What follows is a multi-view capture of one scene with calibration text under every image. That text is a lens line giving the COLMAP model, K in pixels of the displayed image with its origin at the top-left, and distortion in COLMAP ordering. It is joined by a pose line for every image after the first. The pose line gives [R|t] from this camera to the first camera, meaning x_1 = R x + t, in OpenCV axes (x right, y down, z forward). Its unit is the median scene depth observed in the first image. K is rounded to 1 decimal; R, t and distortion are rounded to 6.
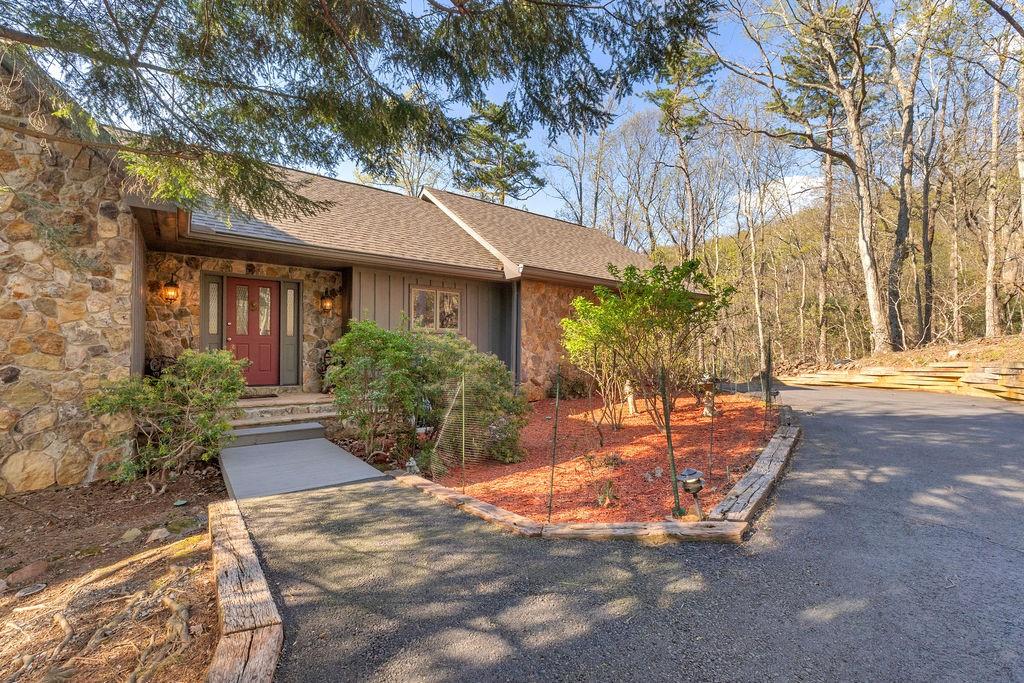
lens RADIAL K [[441.3, 0, 515.7], [0, 441.3, 340.5], [0, 0, 1]] dist [0.001017, 0.000185]
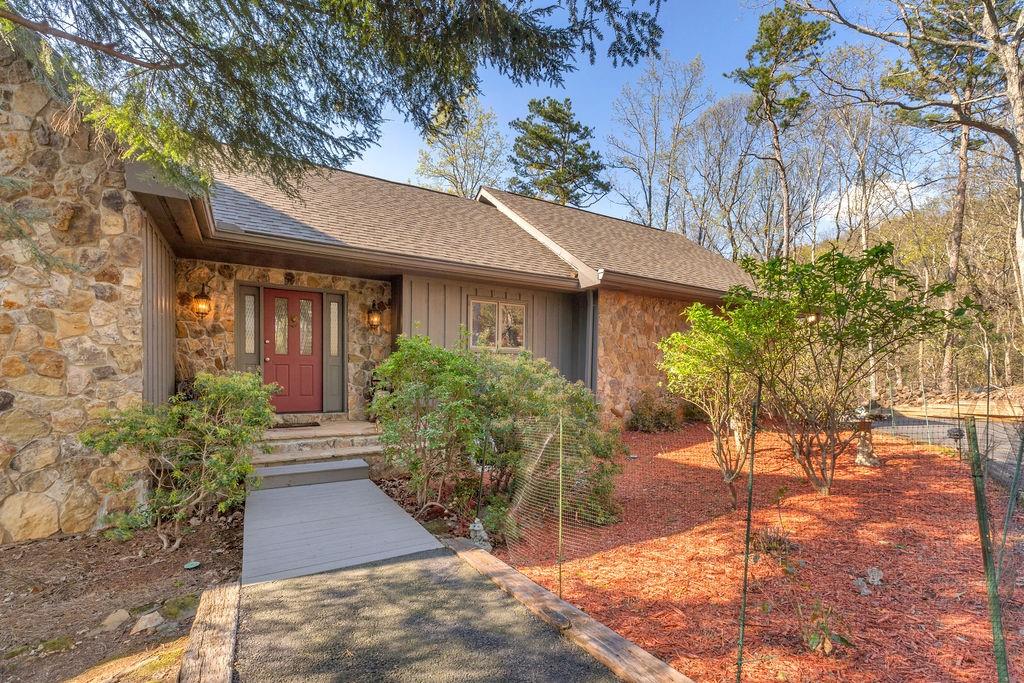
lens RADIAL K [[447.8, 0, 509.7], [0, 447.8, 370.9], [0, 0, 1]] dist [-0.000852, -0.000207]
pose [[0.992036, 0.006403, -0.125792, -0.062524], [-0.003817, 0.999777, 0.020785, -0.000261], [0.125897, -0.020139, 0.991839, 0.187770]]
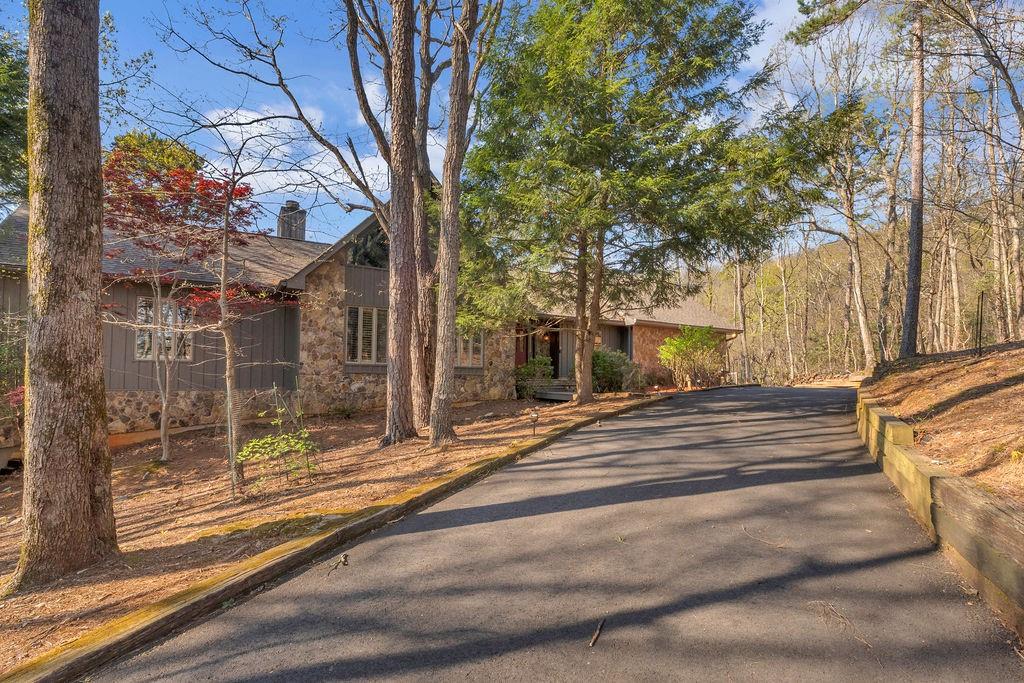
lens RADIAL K [[455.0, 0, 511.9], [0, 455.0, 357.5], [0, 0, 1]] dist [-0.000369, -0.000130]
pose [[0.992000, 0.001496, -0.126231, -0.370068], [-0.003204, 0.999906, -0.013324, 0.052092], [0.126199, 0.013622, 0.991911, -1.523084]]
